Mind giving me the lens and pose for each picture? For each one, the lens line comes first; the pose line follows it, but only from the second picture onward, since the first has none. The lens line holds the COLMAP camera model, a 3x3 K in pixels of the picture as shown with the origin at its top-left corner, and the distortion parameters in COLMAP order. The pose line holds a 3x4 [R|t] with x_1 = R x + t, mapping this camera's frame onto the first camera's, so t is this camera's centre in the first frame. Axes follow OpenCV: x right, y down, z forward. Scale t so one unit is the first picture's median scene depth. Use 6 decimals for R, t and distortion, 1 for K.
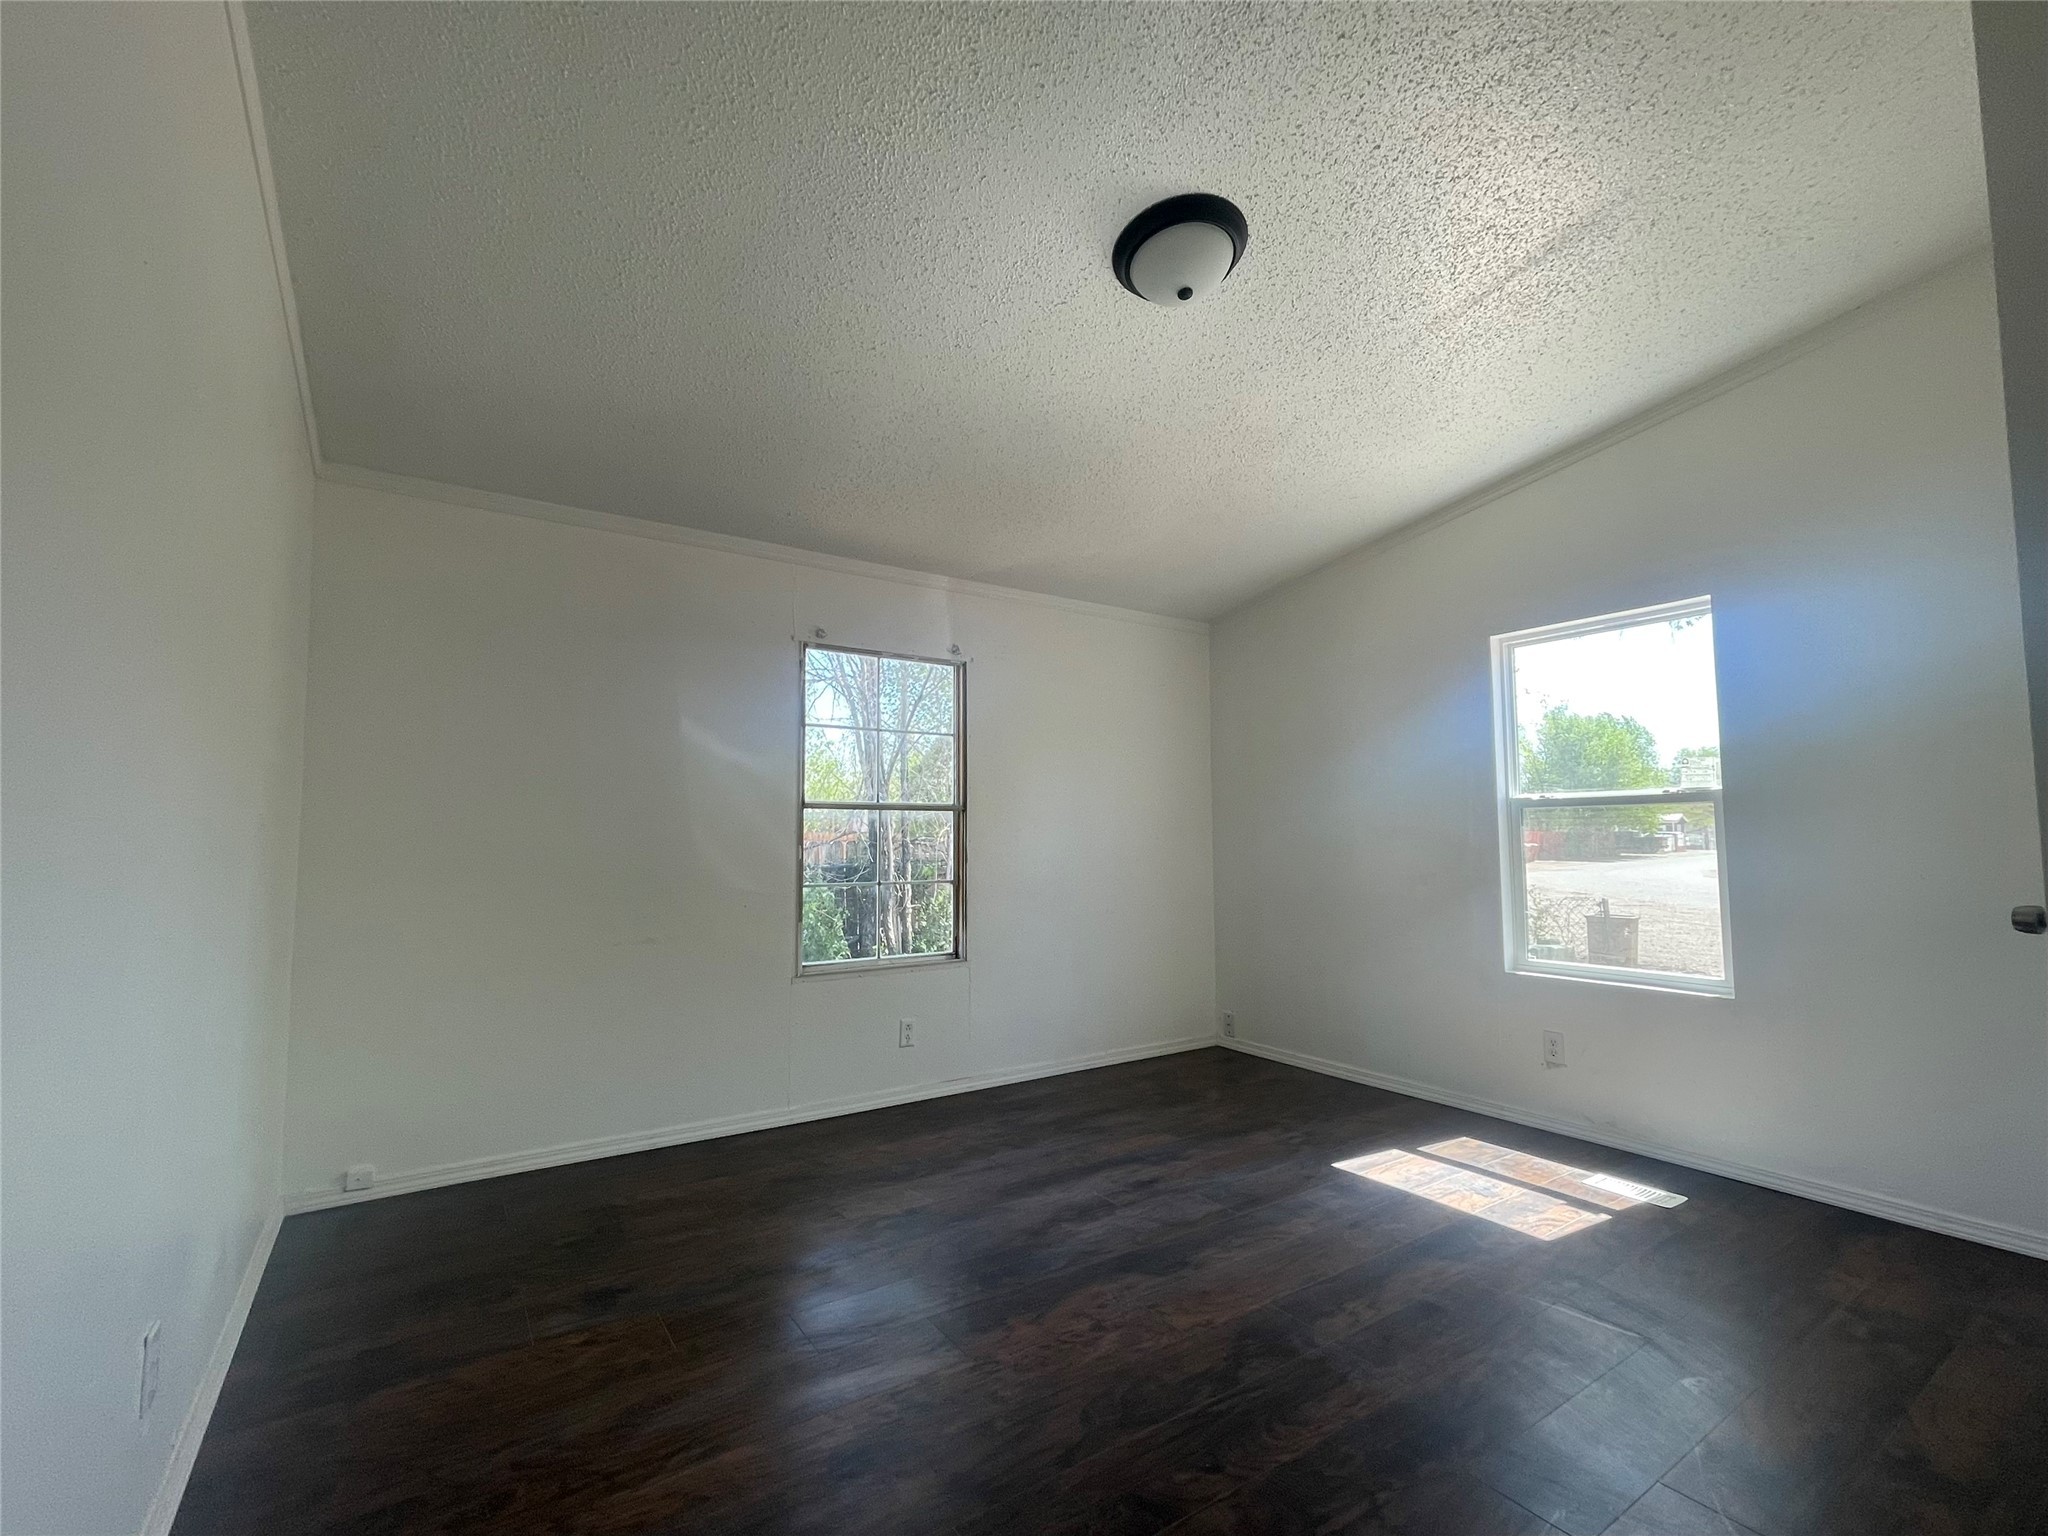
lens RADIAL K [[879.7, 0, 1015.4], [0, 879.7, 781.0], [0, 0, 1]] dist [-0.000247, 0.000455]
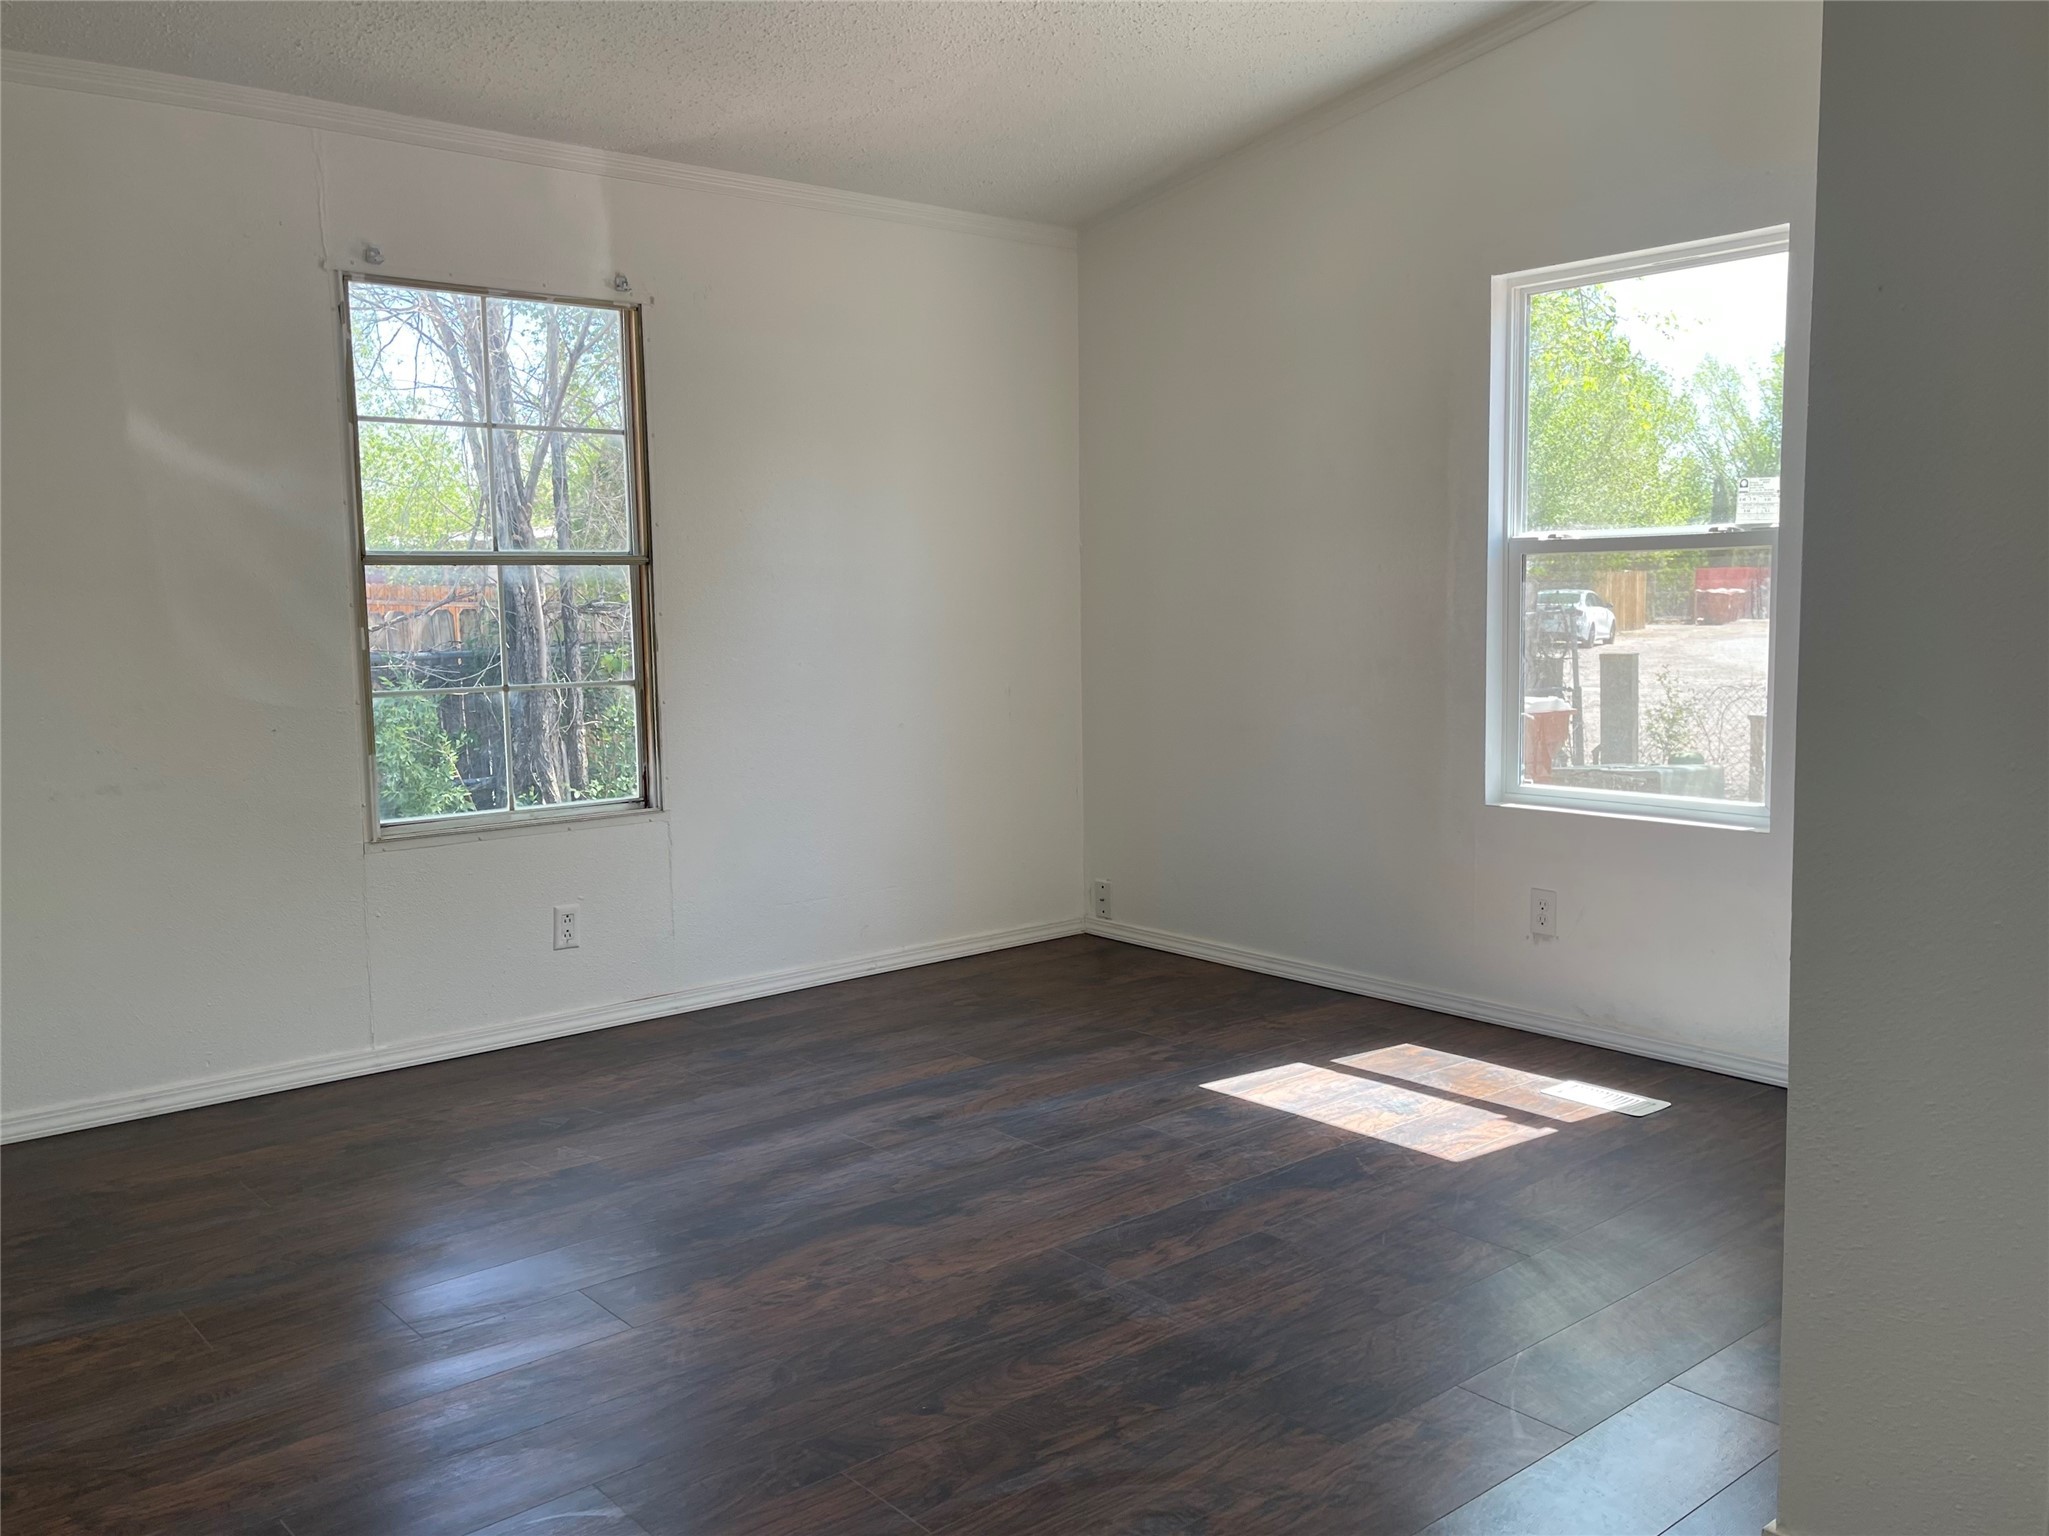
lens RADIAL K [[1667.6, 0, 1020.2], [0, 1667.6, 770.7], [0, 0, 1]] dist [0.071457, -0.087241]
pose [[0.992944, -0.023457, 0.116242, 0.073917], [0.002901, 0.984752, 0.173939, -0.032872], [-0.118550, -0.172375, 0.977872, -0.216852]]
